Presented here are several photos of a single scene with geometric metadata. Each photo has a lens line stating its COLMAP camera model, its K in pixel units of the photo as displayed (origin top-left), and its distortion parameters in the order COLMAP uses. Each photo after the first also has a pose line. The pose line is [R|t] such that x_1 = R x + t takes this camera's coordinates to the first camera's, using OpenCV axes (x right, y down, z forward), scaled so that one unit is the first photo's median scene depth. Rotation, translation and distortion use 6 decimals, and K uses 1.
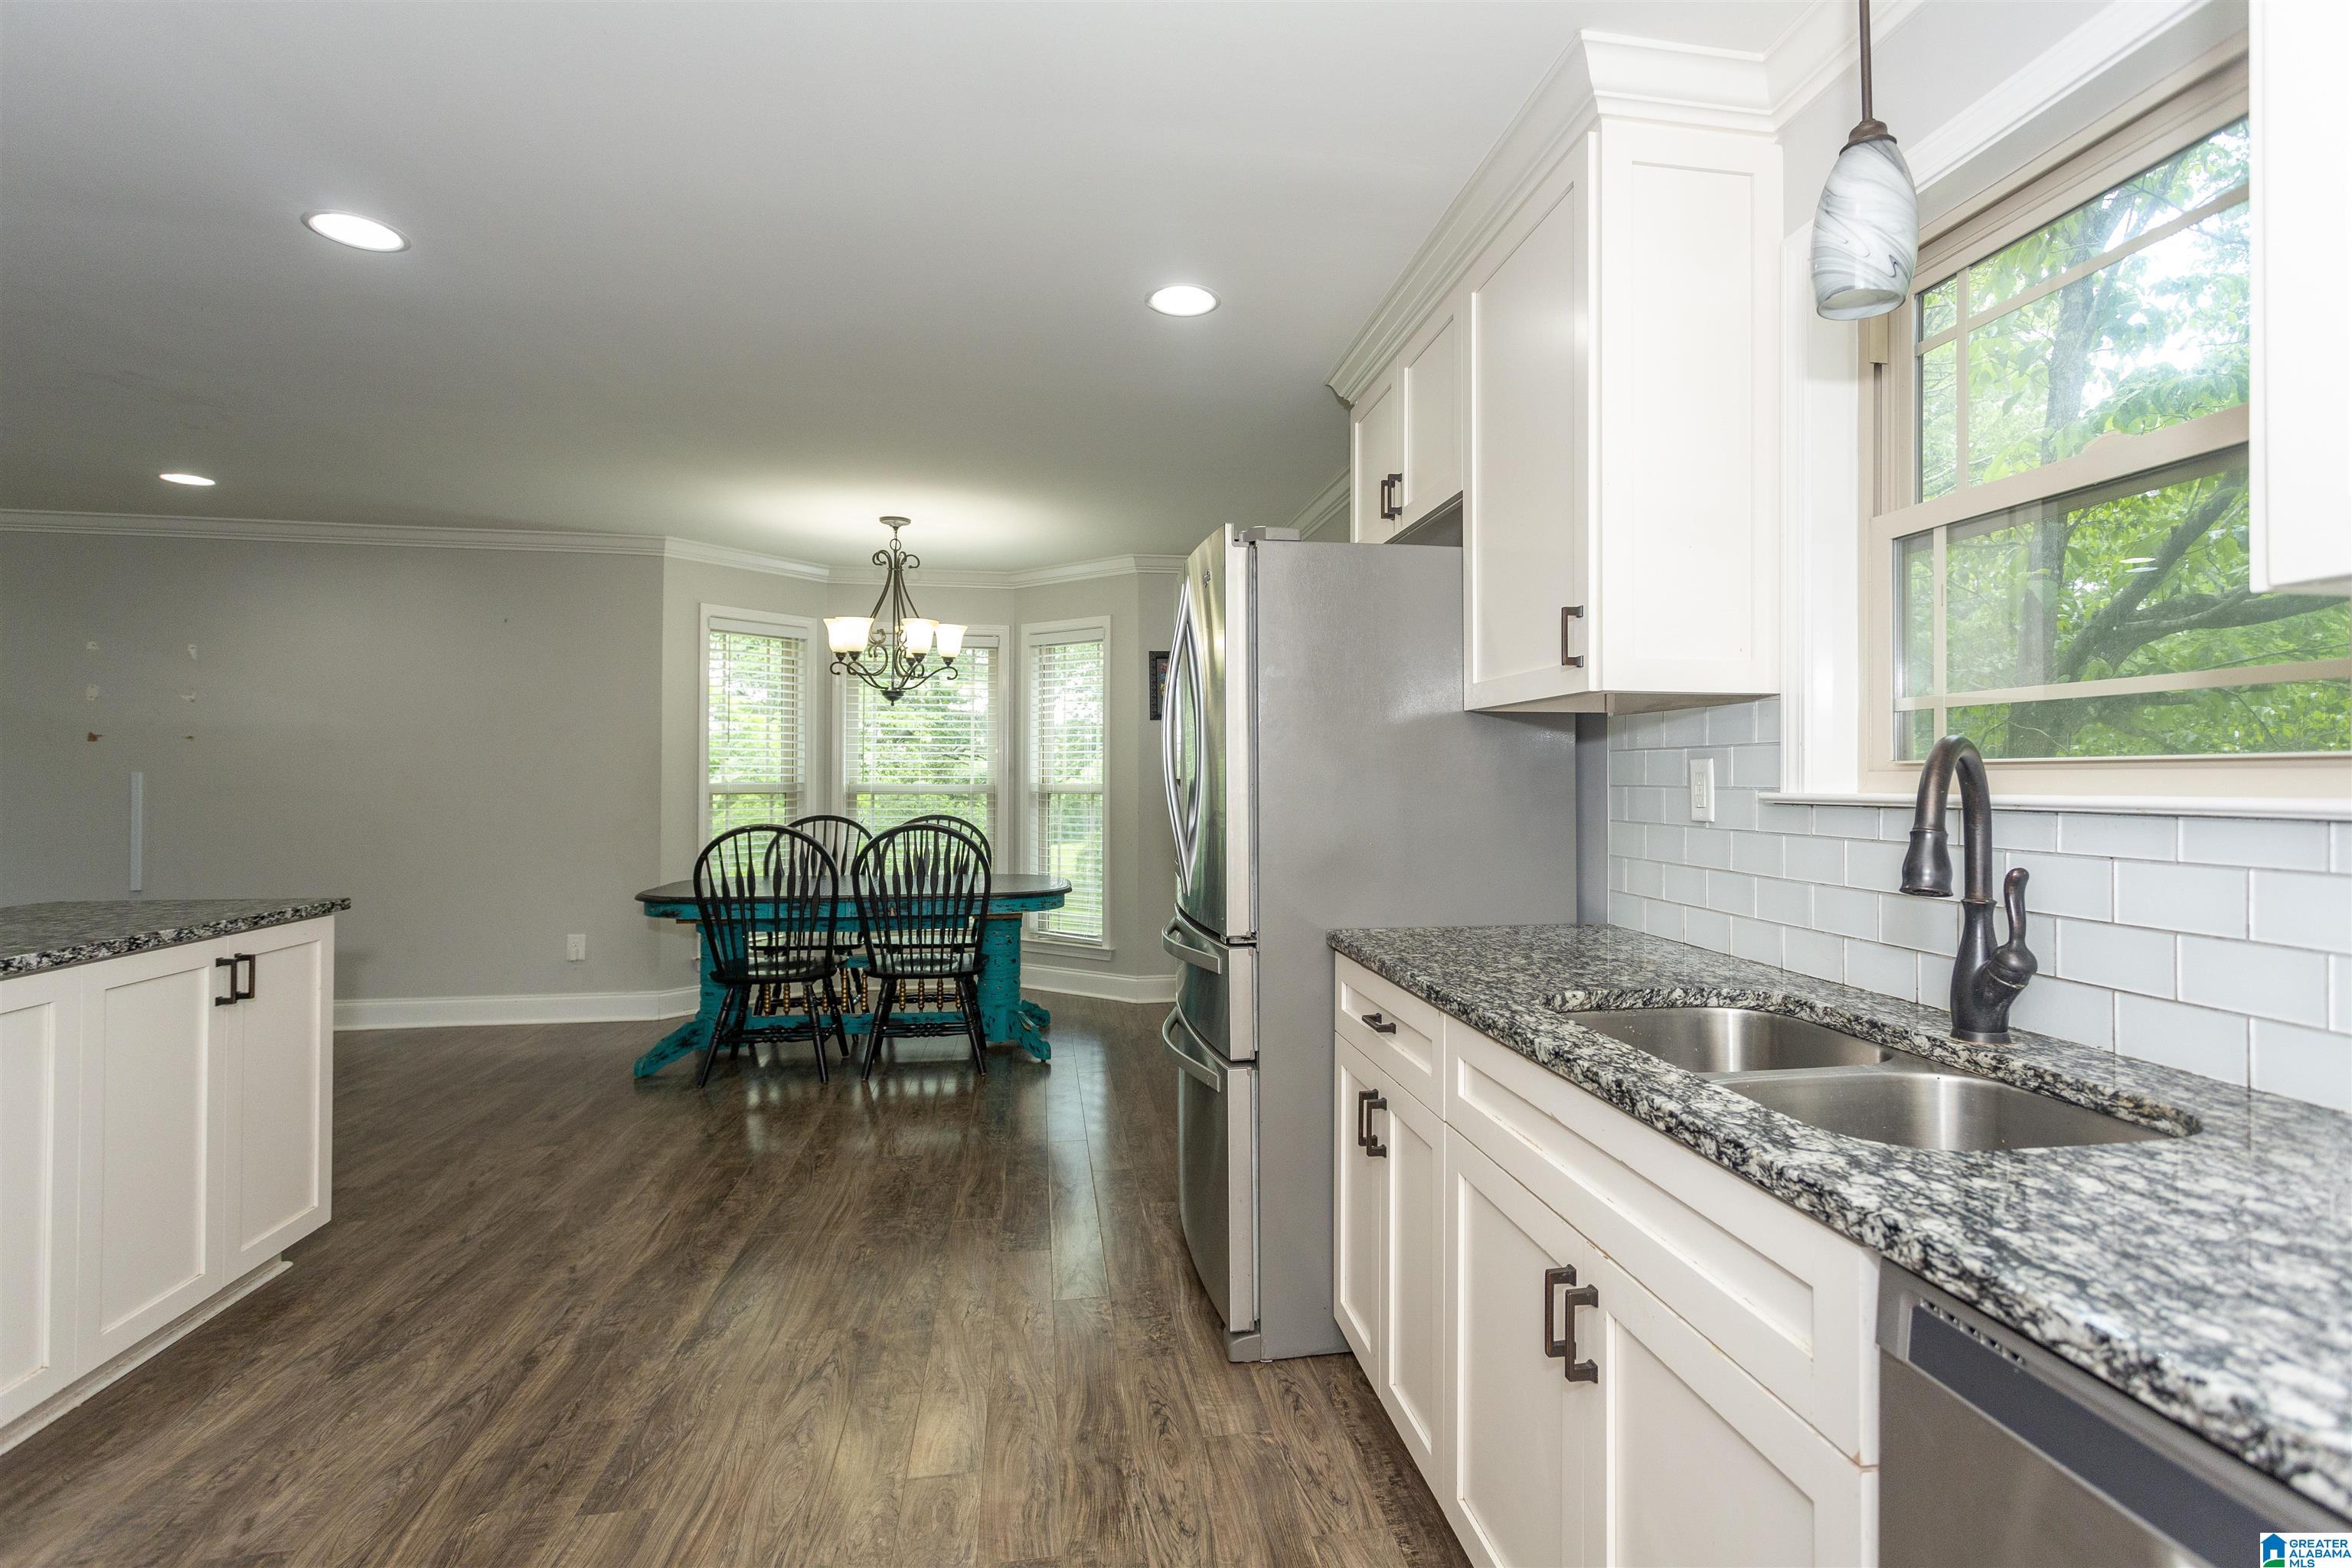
lens RADIAL K [[1123.3, 0, 1227.8], [0, 1123.3, 762.8], [0, 0, 1]] dist [0.003492, 0.002054]
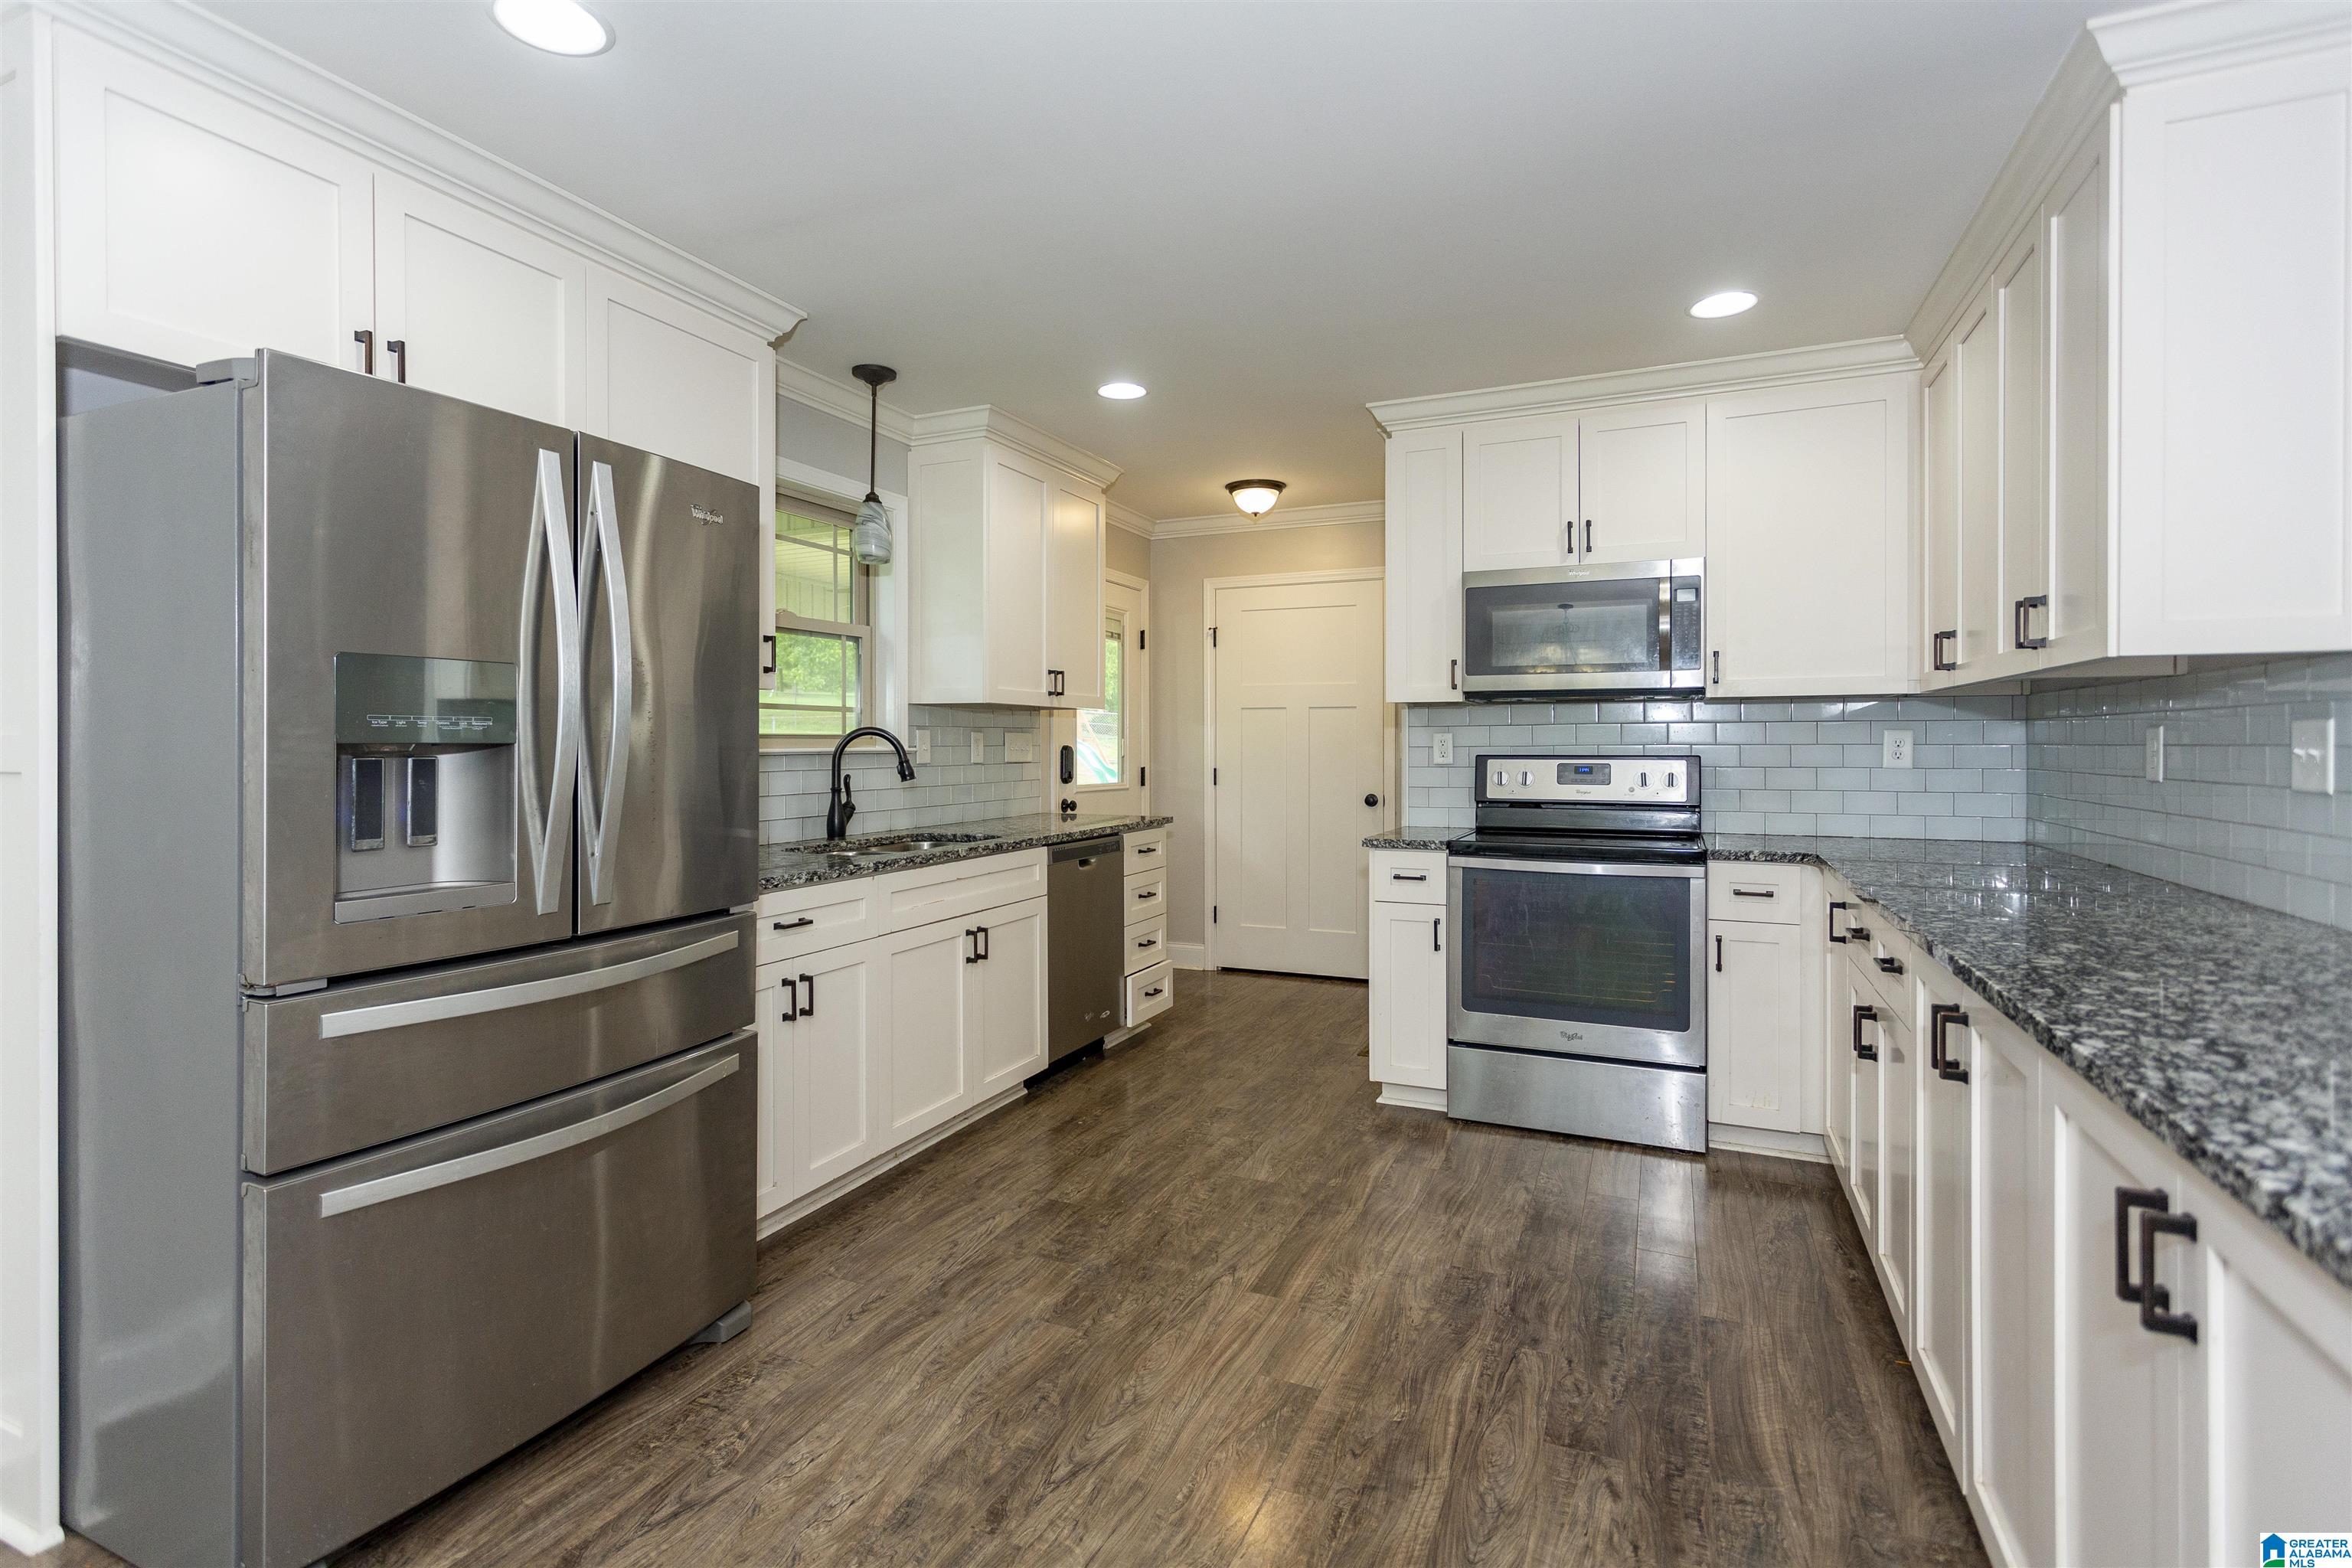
lens RADIAL K [[1123.3, 0, 1172.0], [0, 1123.3, 734.8], [0, 0, 1]] dist [0.003492, 0.002054]
pose [[-0.826143, 0.003563, 0.563450, -1.082817], [-0.004084, 0.999916, -0.012310, 0.017223], [-0.563446, -0.012471, -0.826059, 2.006741]]
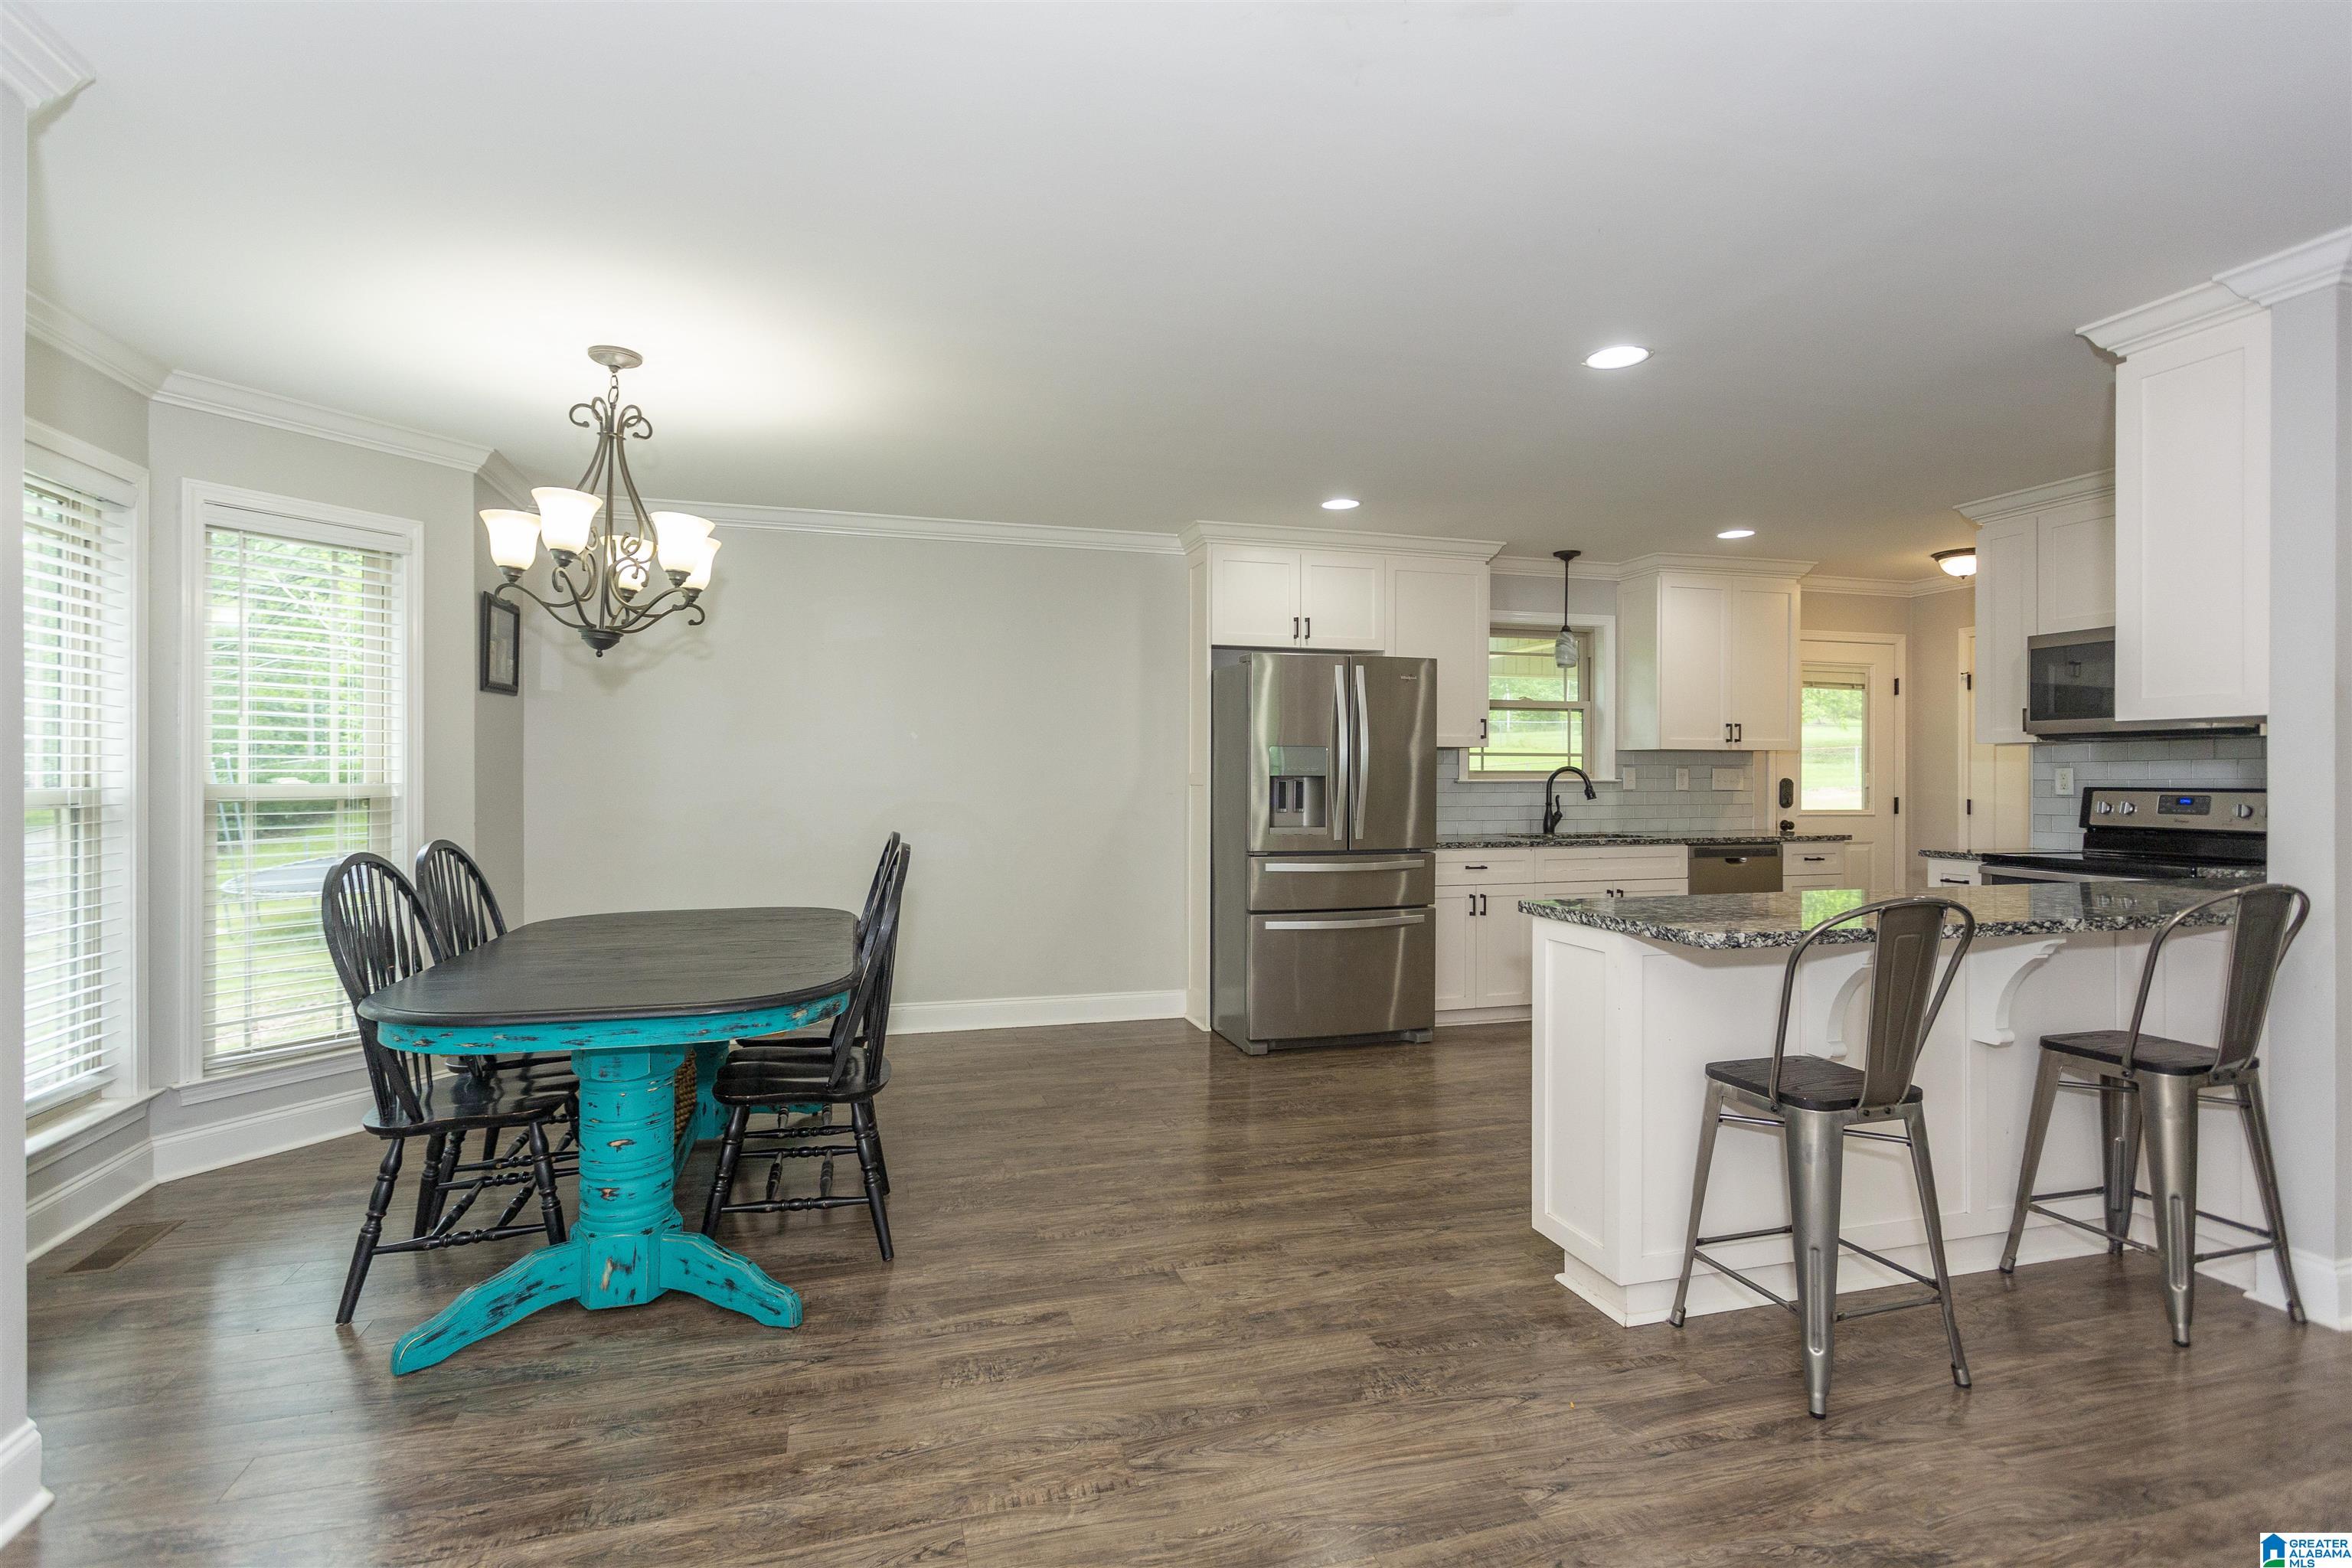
lens RADIAL K [[1123.3, 0, 1174.2], [0, 1123.3, 778.0], [0, 0, 1]] dist [0.003492, 0.002054]
pose [[-0.116148, -0.003691, 0.993225, -2.606562], [-0.006573, 0.999974, 0.002948, 0.012685], [-0.993210, -0.006186, -0.116169, 2.182079]]
